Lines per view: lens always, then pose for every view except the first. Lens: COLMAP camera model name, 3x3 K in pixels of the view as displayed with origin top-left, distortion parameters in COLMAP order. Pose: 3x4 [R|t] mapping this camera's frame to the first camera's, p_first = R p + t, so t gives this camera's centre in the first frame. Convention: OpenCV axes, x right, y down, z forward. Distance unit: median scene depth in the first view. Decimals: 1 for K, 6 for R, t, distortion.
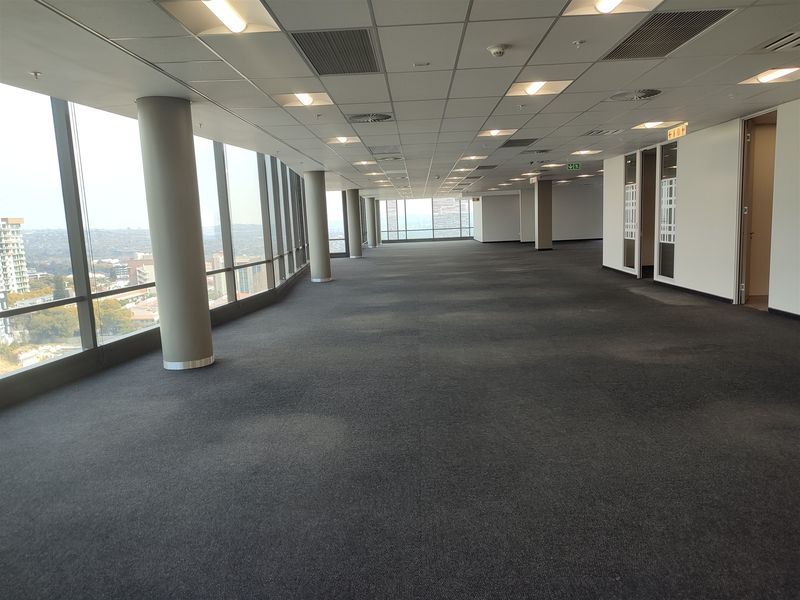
lens RADIAL K [[582.4, 0, 400.0], [0, 582.4, 300.0], [0, 0, 1]] dist [0.001255, -0.001987]
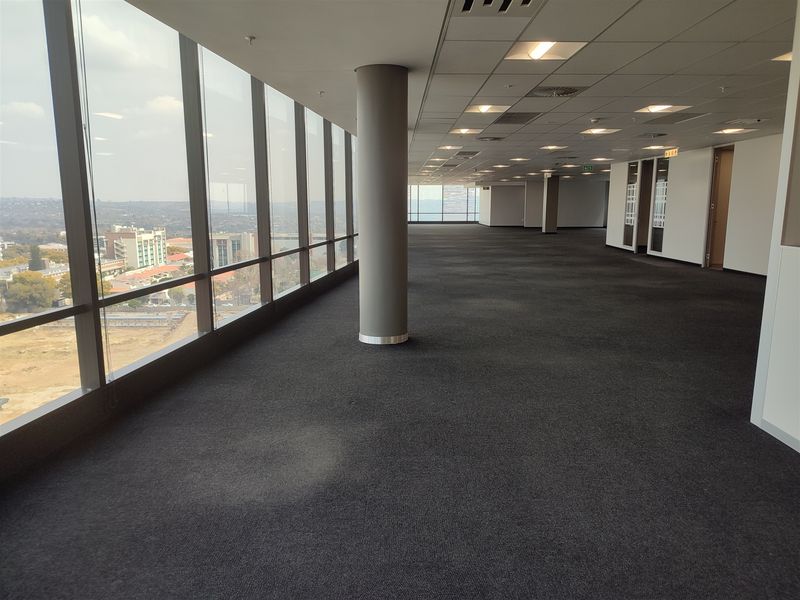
lens RADIAL K [[582.4, 0, 400.0], [0, 582.4, 300.0], [0, 0, 1]] dist [0.001255, -0.001987]
pose [[0.998398, 0.036202, 0.043493, -0.187410], [-0.037344, 0.998971, 0.025749, 0.054685], [-0.042516, -0.027332, 0.998722, -0.329661]]
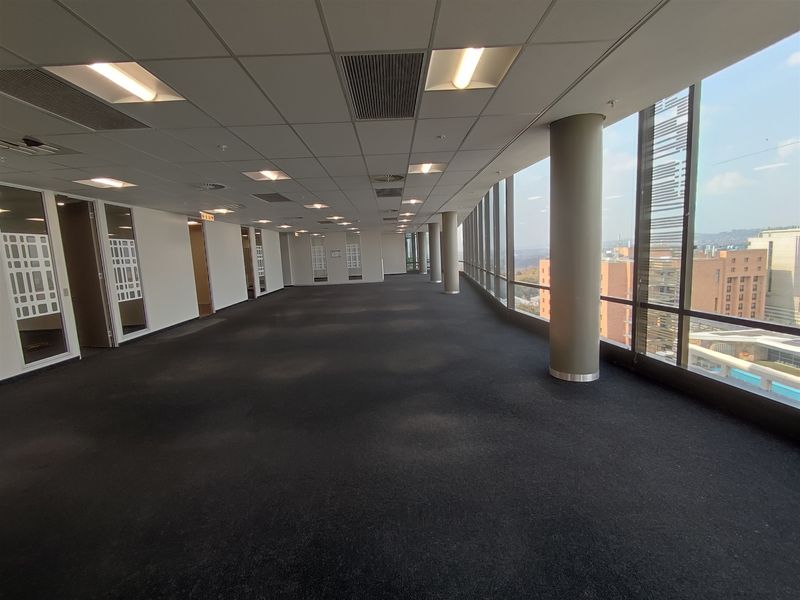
lens RADIAL K [[365.0, 0, 412.5], [0, 365.0, 297.0], [0, 0, 1]] dist [-0.001739, -0.000295]
pose [[-0.992139, 0.110249, -0.059206, -0.005663], [0.091210, 0.961004, 0.261061, -0.189105], [0.085679, 0.253608, -0.963505, 1.390186]]
